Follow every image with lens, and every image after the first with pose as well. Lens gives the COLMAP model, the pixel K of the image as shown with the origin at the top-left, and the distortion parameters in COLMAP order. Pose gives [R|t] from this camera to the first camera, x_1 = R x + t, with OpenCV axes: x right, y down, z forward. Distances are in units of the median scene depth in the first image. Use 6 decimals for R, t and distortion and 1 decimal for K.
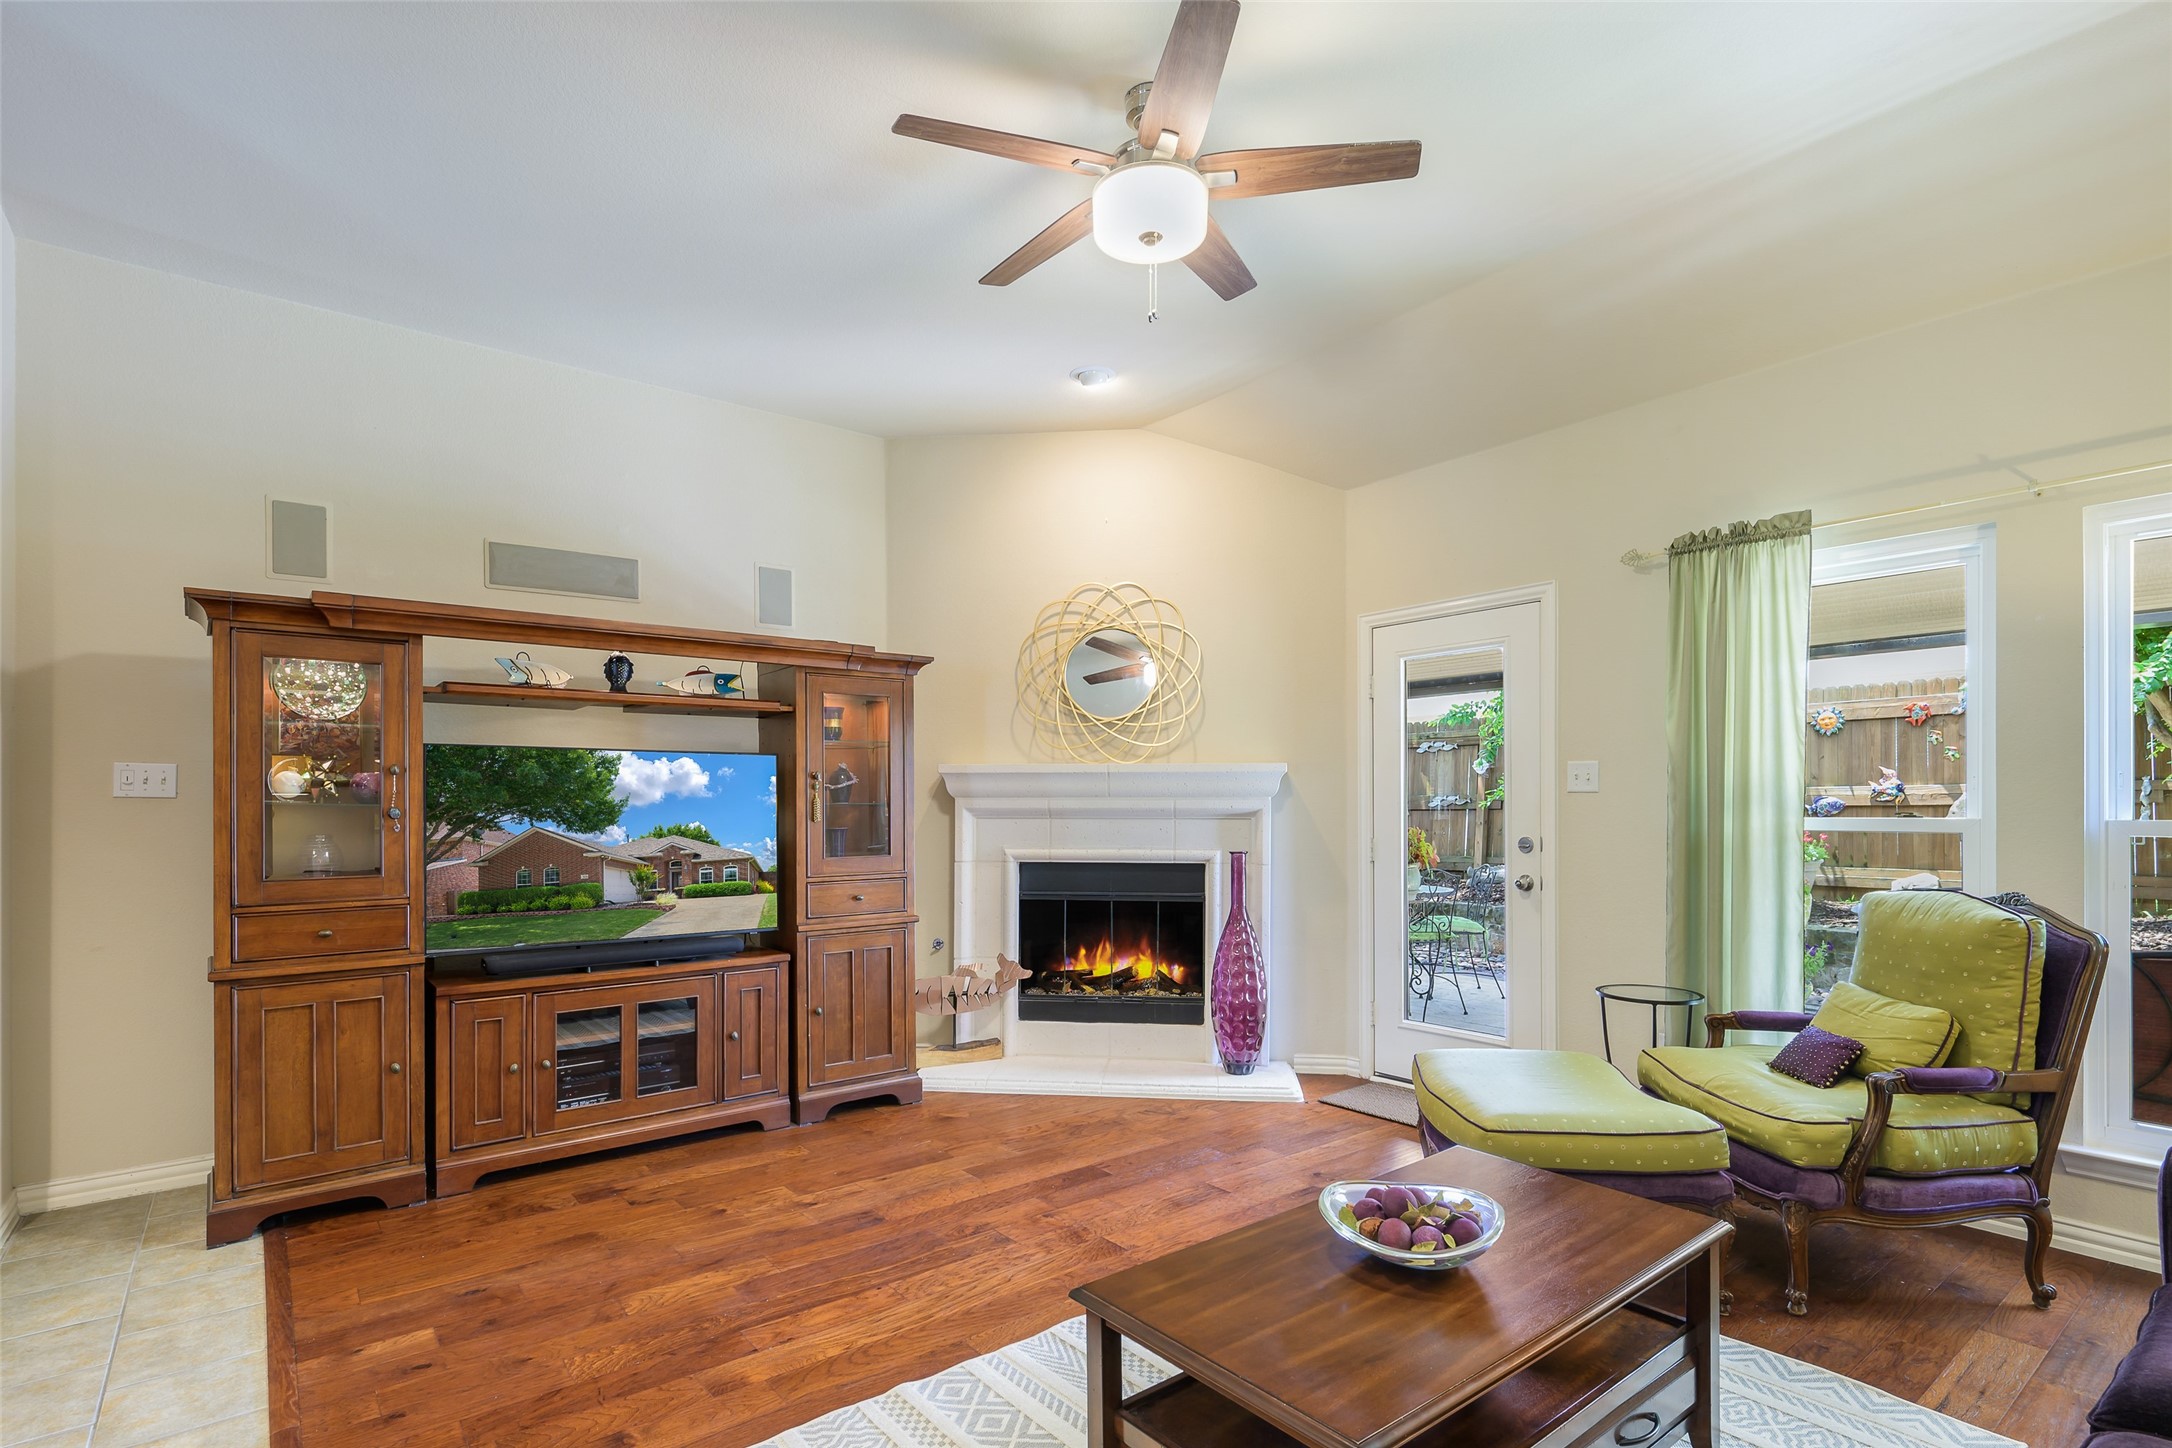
lens RADIAL K [[1054.4, 0, 1080.4], [0, 1054.4, 805.1], [0, 0, 1]] dist [0.006914, 0.000529]
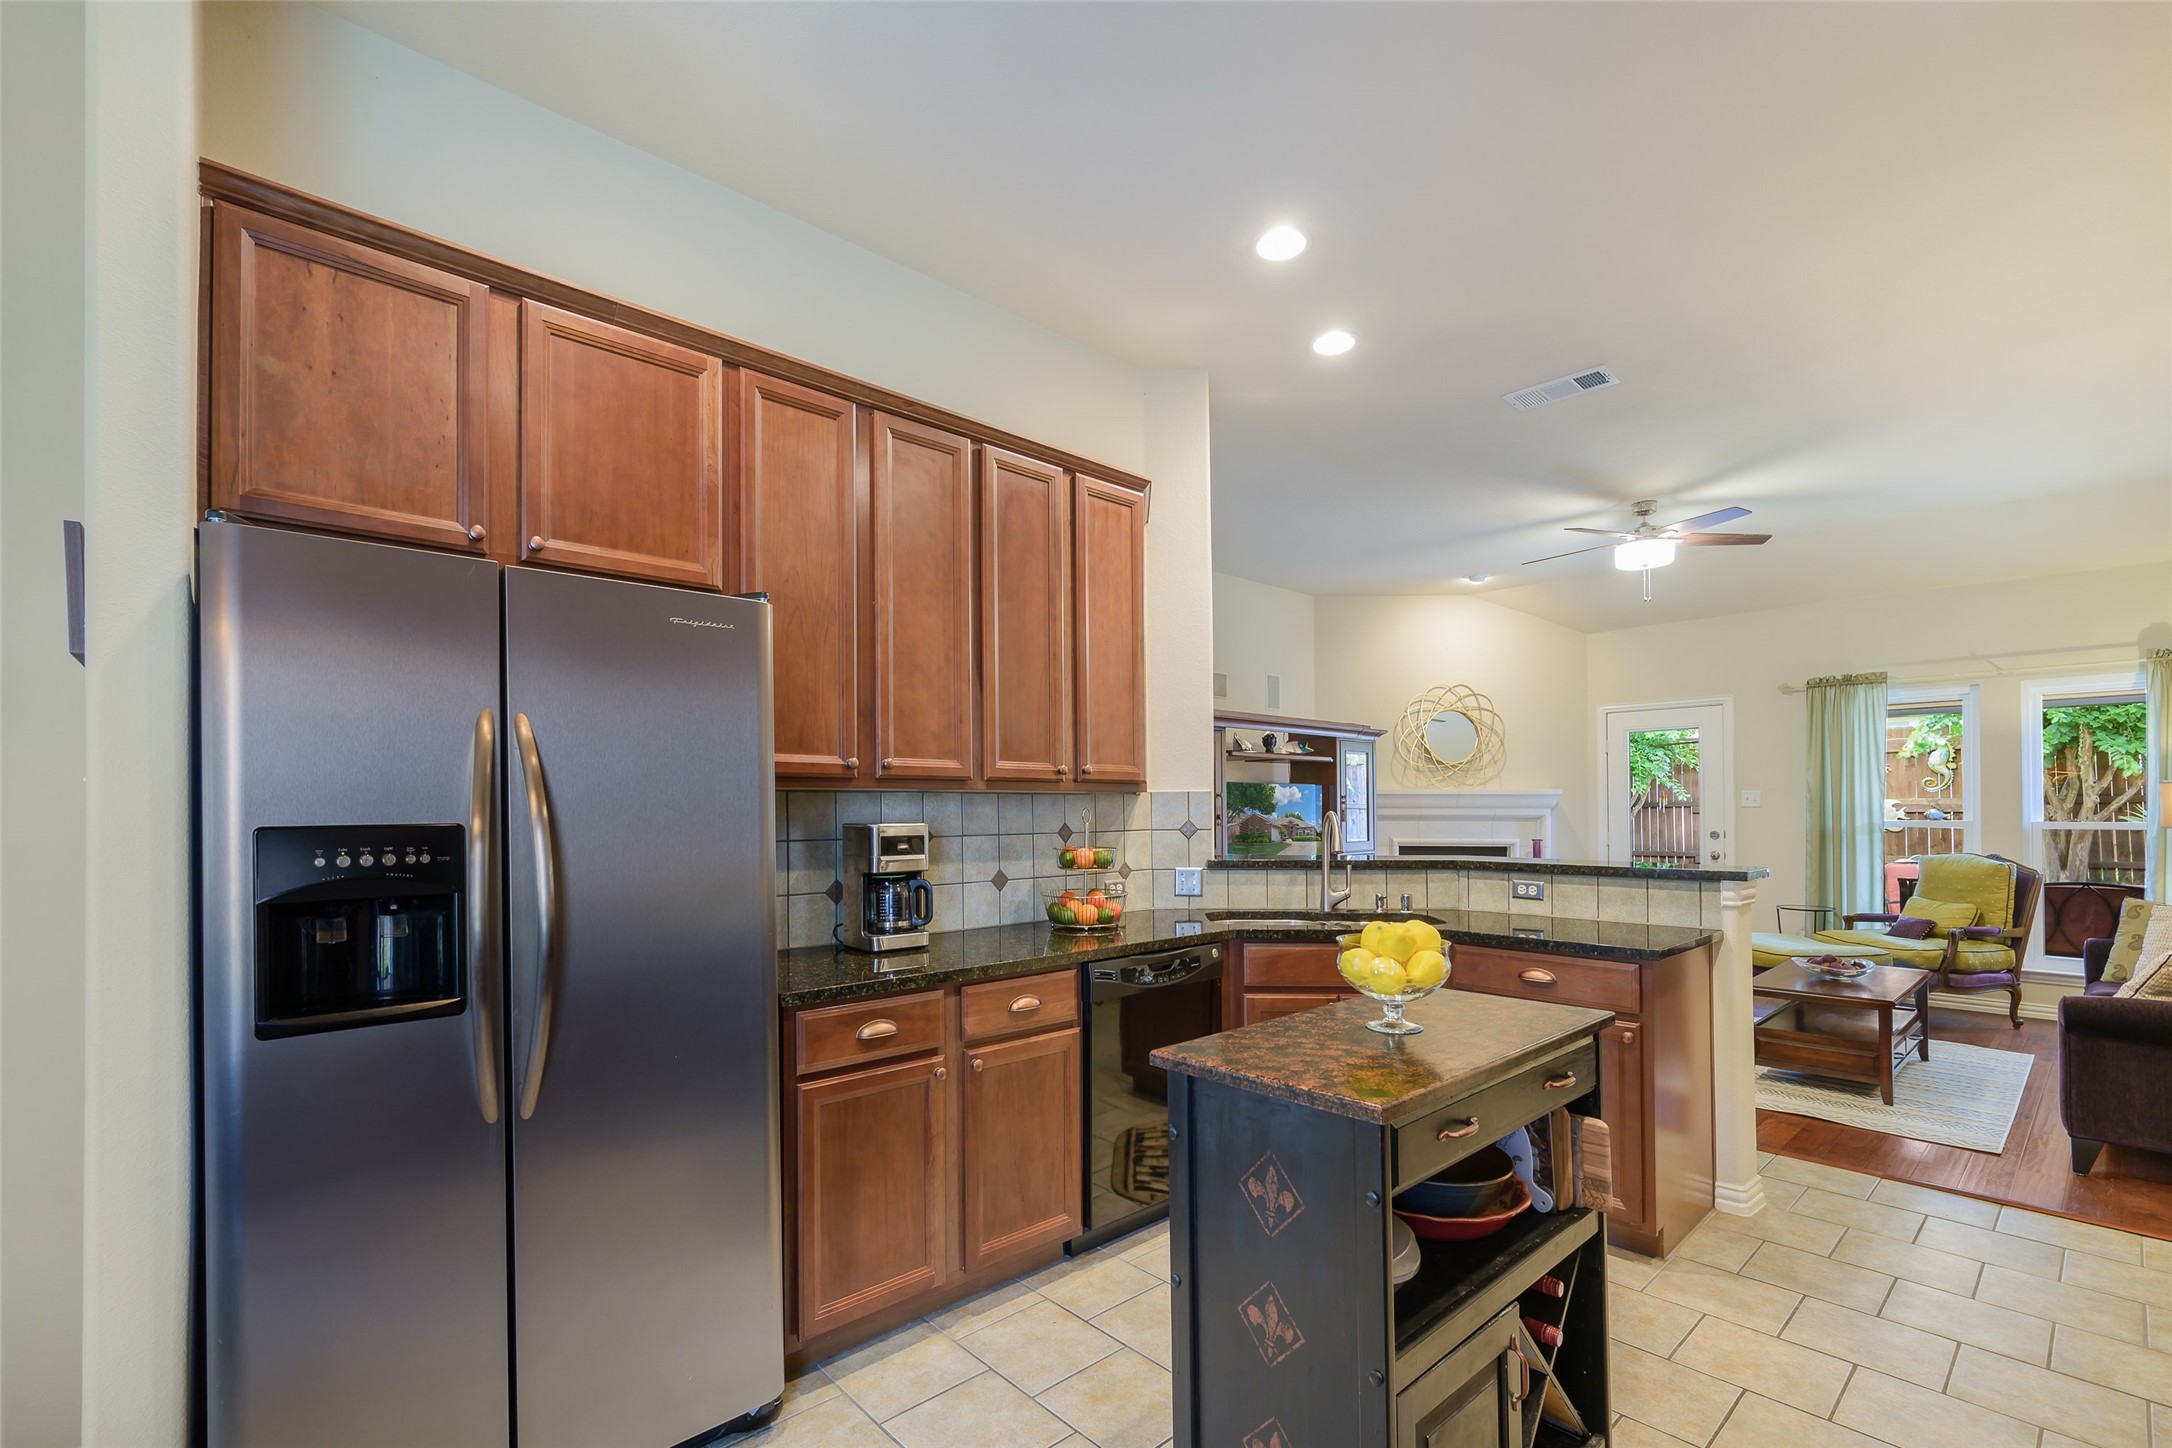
lens RADIAL K [[931.9, 0, 1070.4], [0, 931.9, 805.4], [0, 0, 1]] dist [-0.002458, -0.000316]
pose [[0.998050, 0.004663, 0.062241, -1.108124], [-0.004269, 0.999970, -0.006466, 0.001267], [-0.062270, 0.006187, 0.998040, -0.778375]]
